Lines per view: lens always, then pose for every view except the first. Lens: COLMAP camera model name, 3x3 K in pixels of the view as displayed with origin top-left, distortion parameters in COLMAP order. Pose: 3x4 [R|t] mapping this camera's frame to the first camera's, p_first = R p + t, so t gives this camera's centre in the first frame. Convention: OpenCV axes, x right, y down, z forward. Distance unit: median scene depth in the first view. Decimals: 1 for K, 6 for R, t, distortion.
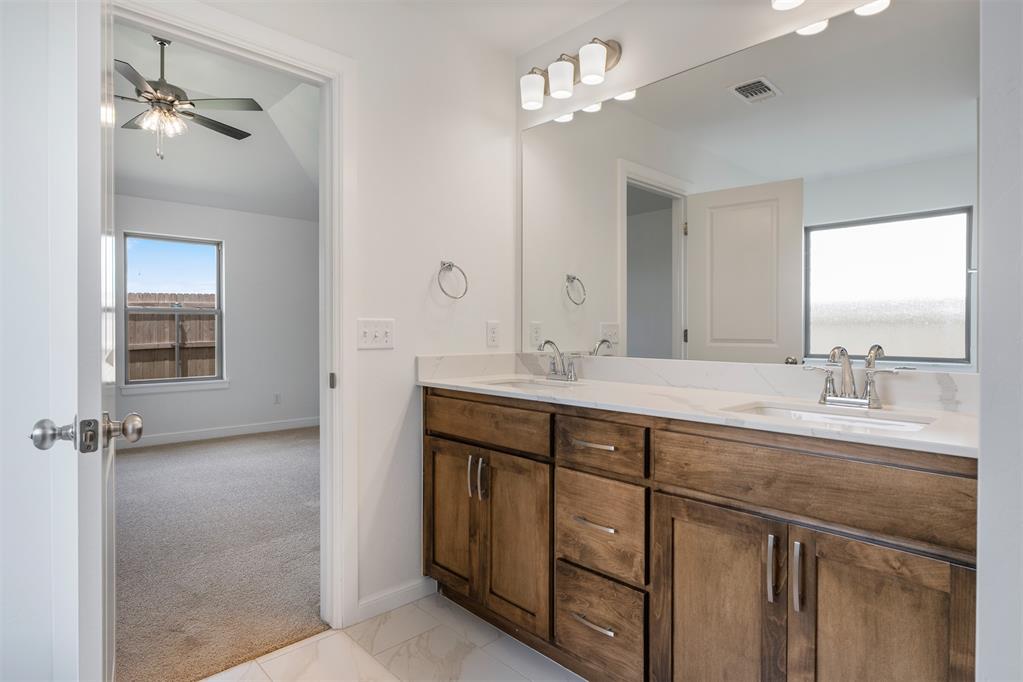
lens RADIAL K [[556.1, 0, 511.5], [0, 556.1, 341.0], [0, 0, 1]] dist [0.000337, -0.000235]
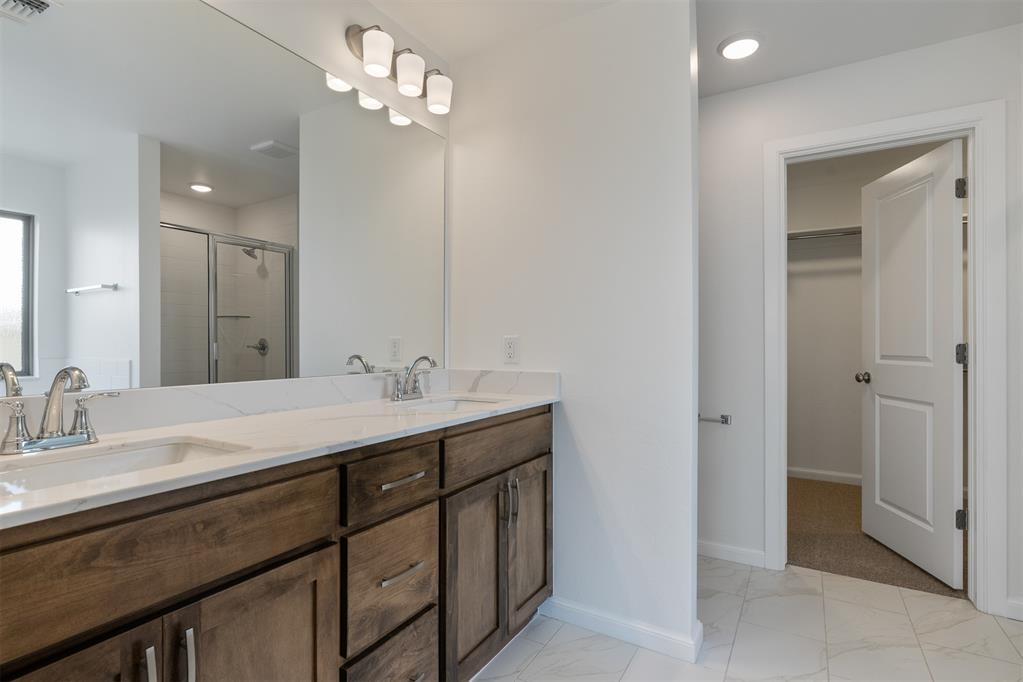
lens RADIAL K [[505.3, 0, 511.5], [0, 505.3, 341.0], [0, 0, 1]] dist [-0.003062, 0.000060]
pose [[-0.279475, -0.000458, 0.960153, -0.615648], [0.014202, 0.999889, 0.004611, -0.027407], [-0.960048, 0.014925, -0.279437, 1.005574]]
